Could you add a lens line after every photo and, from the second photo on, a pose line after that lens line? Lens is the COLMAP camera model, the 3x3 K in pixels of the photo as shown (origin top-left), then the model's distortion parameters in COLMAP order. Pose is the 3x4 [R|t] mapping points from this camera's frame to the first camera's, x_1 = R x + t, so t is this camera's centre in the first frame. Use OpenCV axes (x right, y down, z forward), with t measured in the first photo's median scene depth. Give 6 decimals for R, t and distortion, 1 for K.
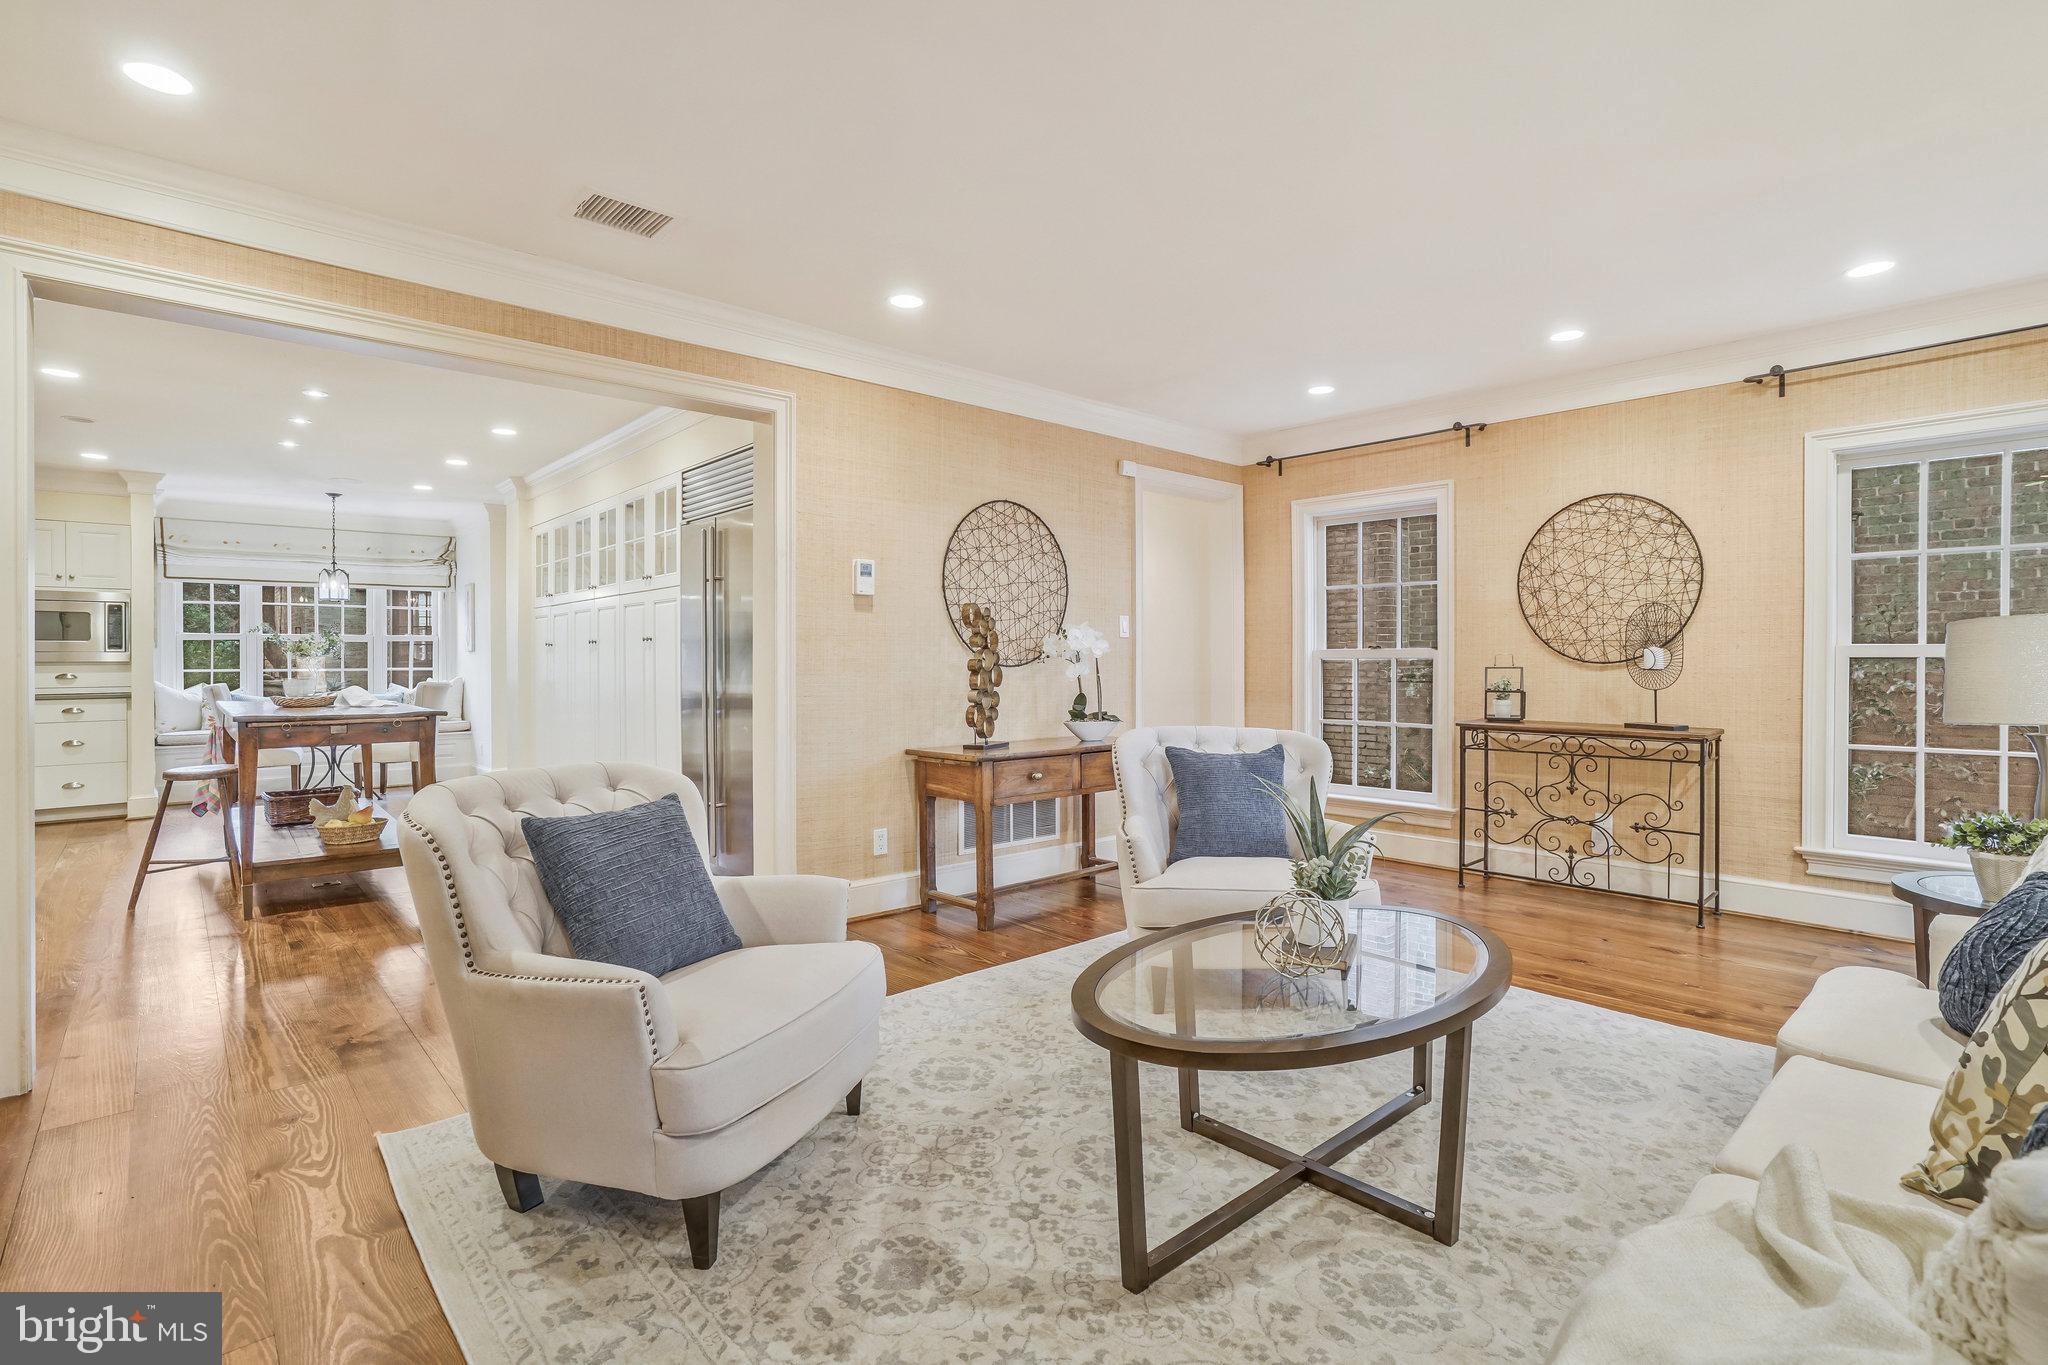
lens RADIAL K [[955.0, 0, 1025.9], [0, 955.0, 679.1], [0, 0, 1]] dist [-0.030948, 0.000892]
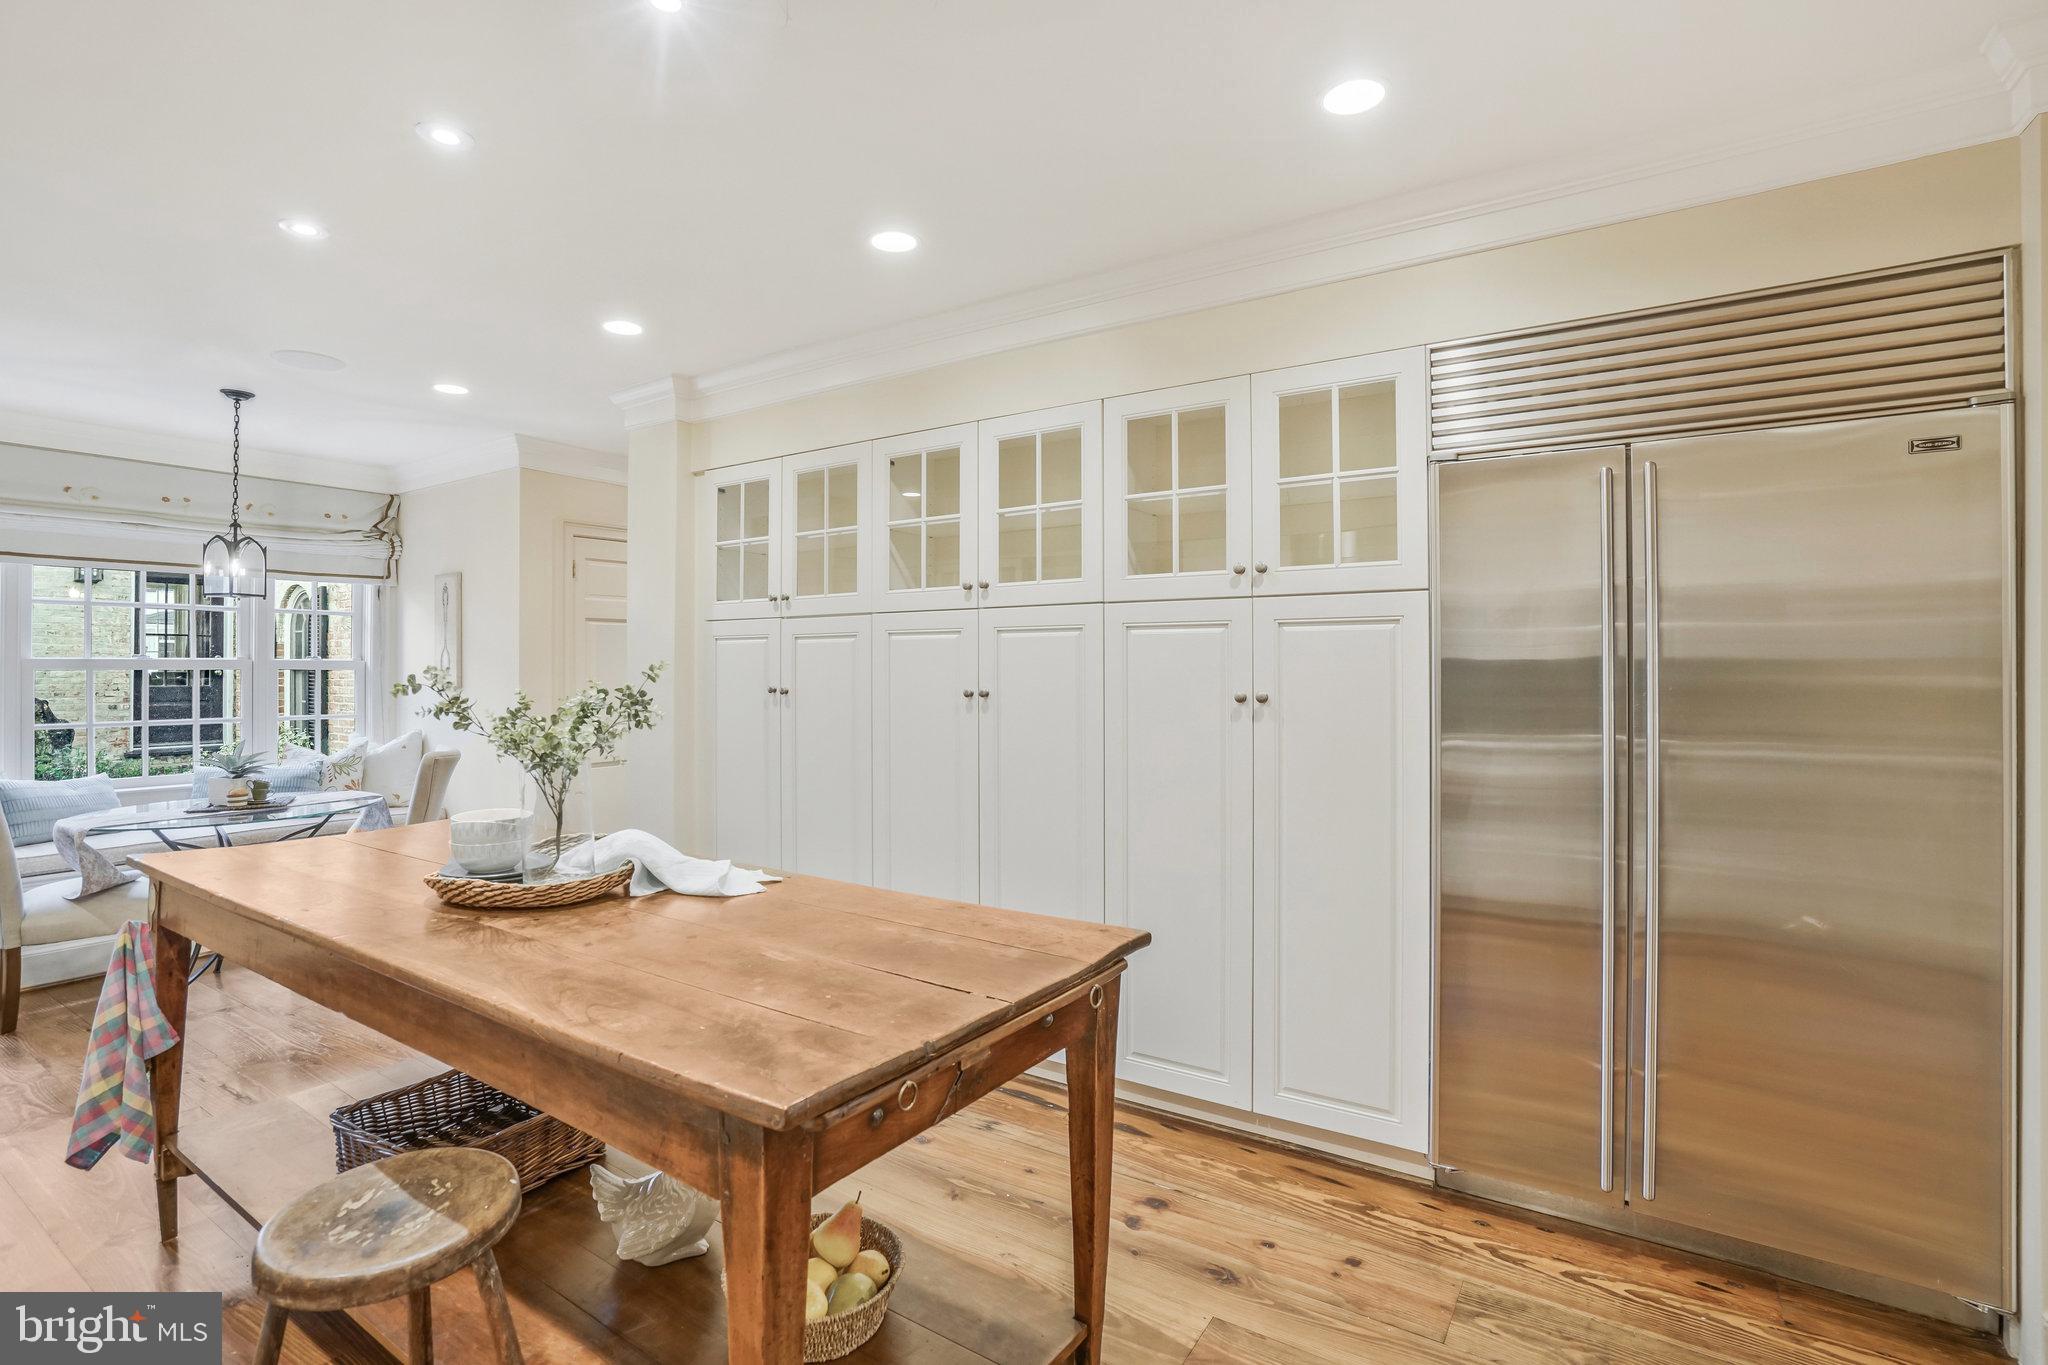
lens RADIAL K [[955.0, 0, 1021.1], [0, 955.0, 675.8], [0, 0, 1]] dist [-0.030948, 0.000892]
pose [[0.970809, 0.005526, 0.239792, -0.705715], [-0.001107, 0.999827, -0.018559, -0.049048], [-0.239853, 0.017752, 0.970647, 0.634944]]
